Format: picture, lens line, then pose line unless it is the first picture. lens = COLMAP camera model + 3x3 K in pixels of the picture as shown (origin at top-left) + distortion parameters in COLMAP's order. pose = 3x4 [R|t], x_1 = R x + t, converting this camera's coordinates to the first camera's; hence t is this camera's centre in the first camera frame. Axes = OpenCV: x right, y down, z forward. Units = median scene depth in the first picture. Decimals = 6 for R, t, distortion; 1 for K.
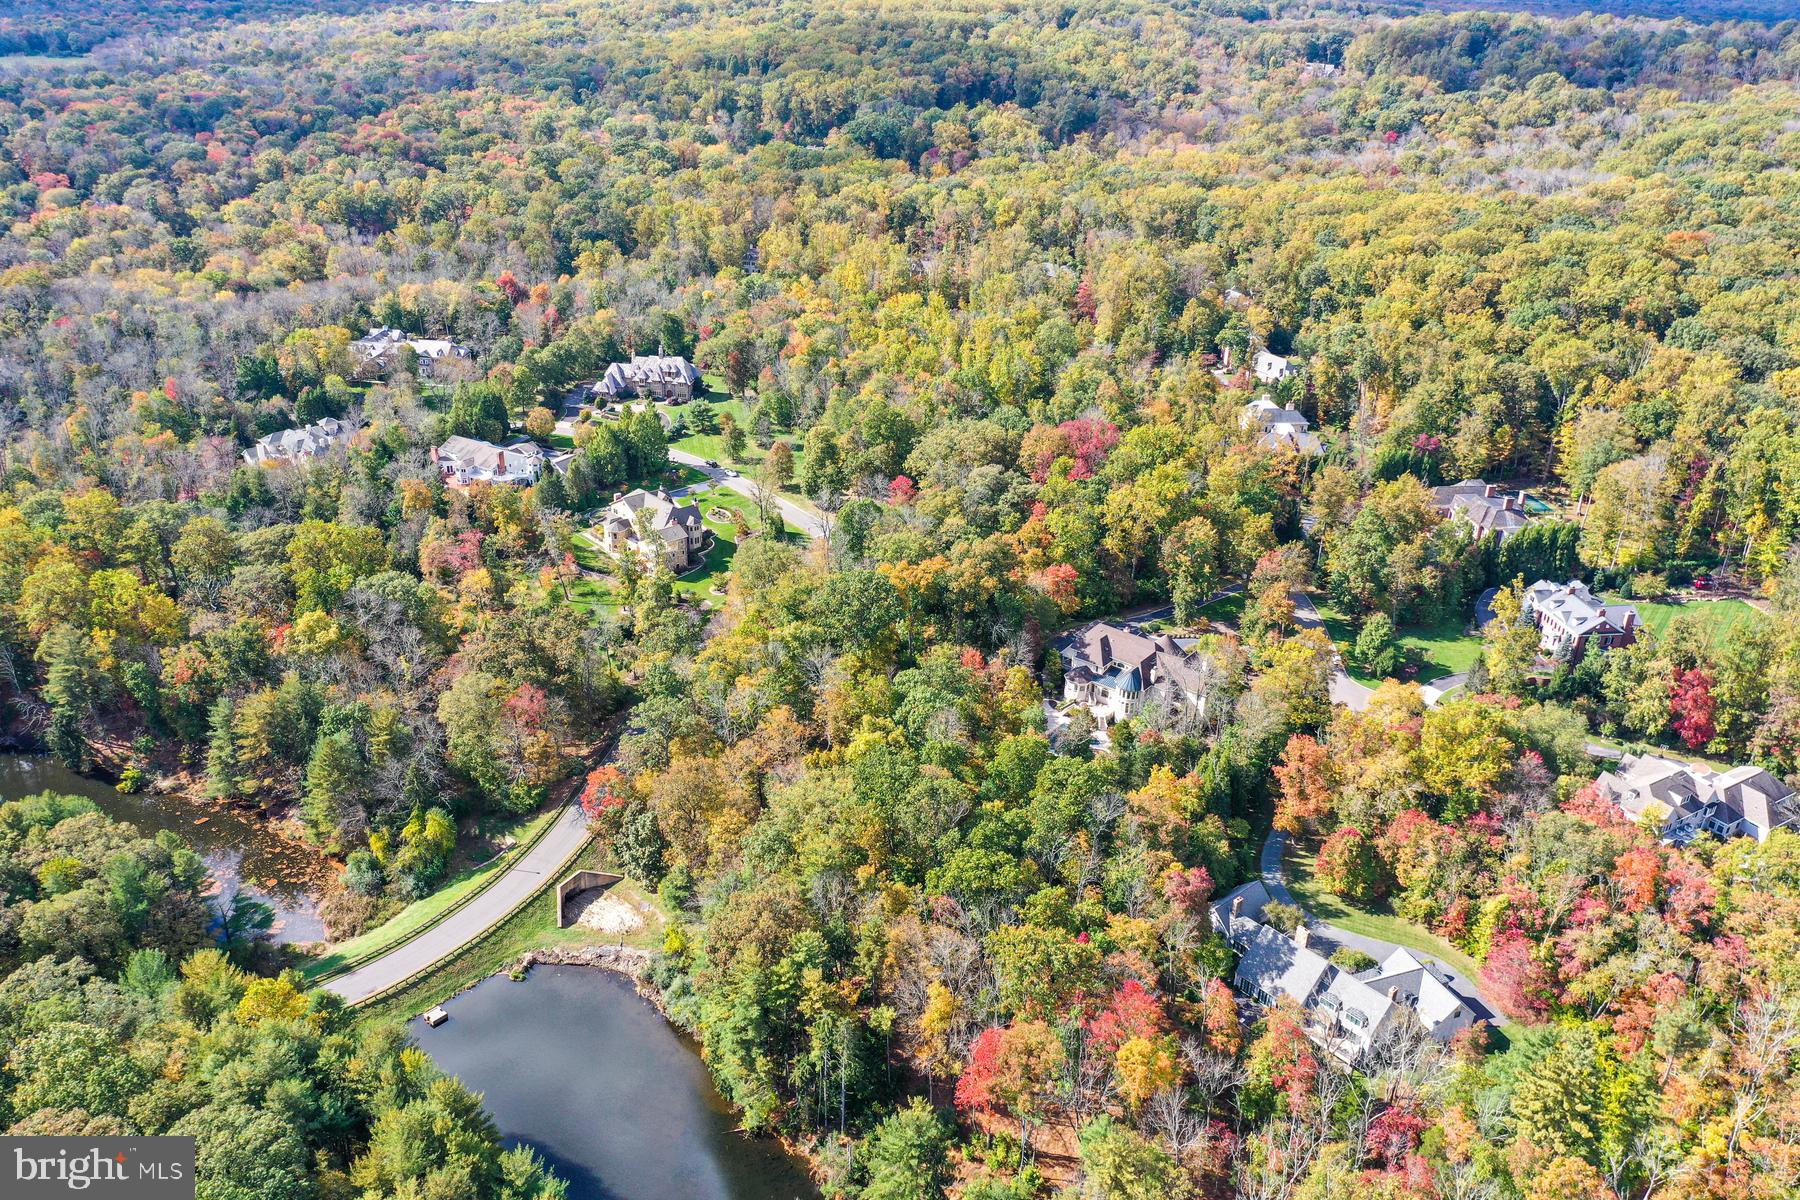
lens RADIAL K [[1409.4, 0, 900.0], [0, 1409.4, 600.0], [0, 0, 1]] dist [-0.002438, -0.002139]
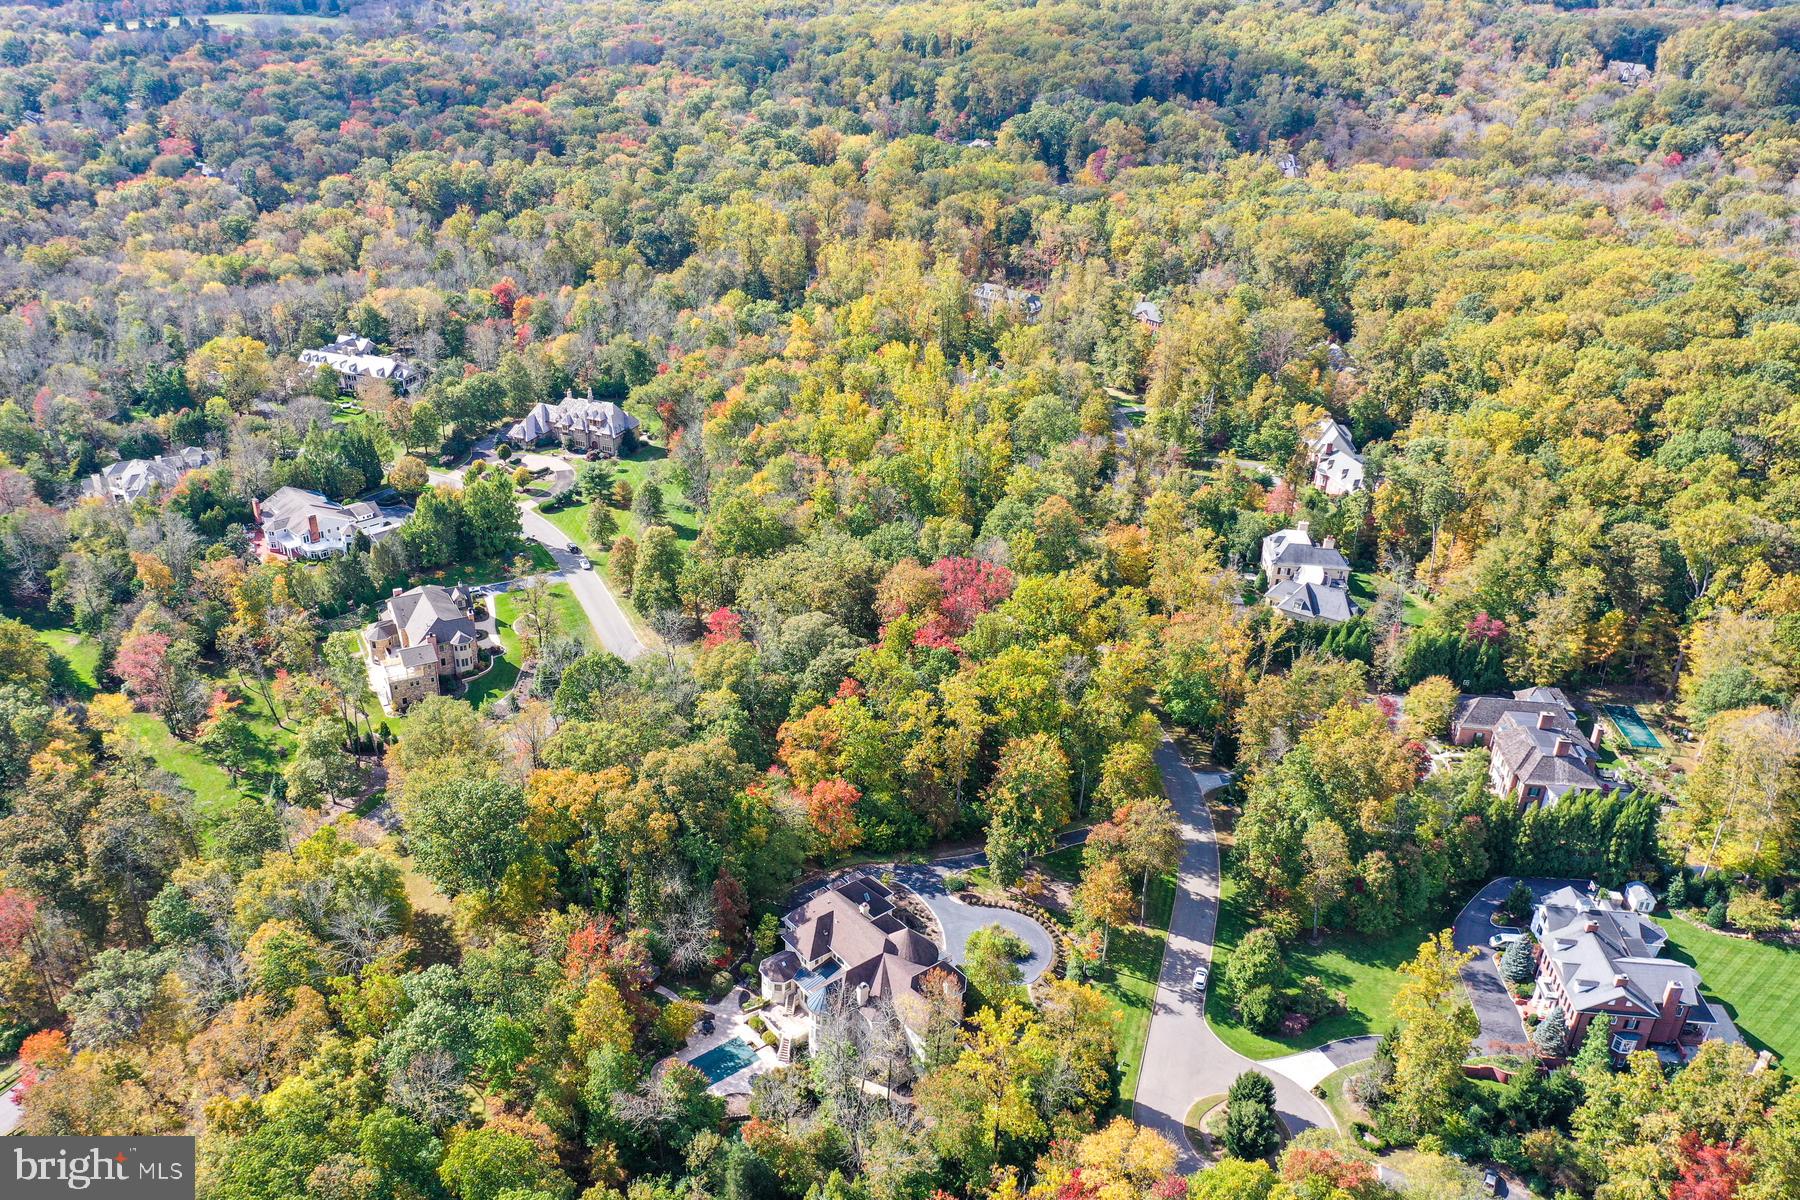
lens RADIAL K [[1409.4, 0, 900.0], [0, 1409.4, 600.0], [0, 0, 1]] dist [-0.002438, -0.002139]
pose [[0.973709, 0.107630, -0.200765, 0.217646], [-0.104252, 0.994175, 0.027355, -0.108300], [0.202540, -0.005706, 0.979257, 0.236049]]
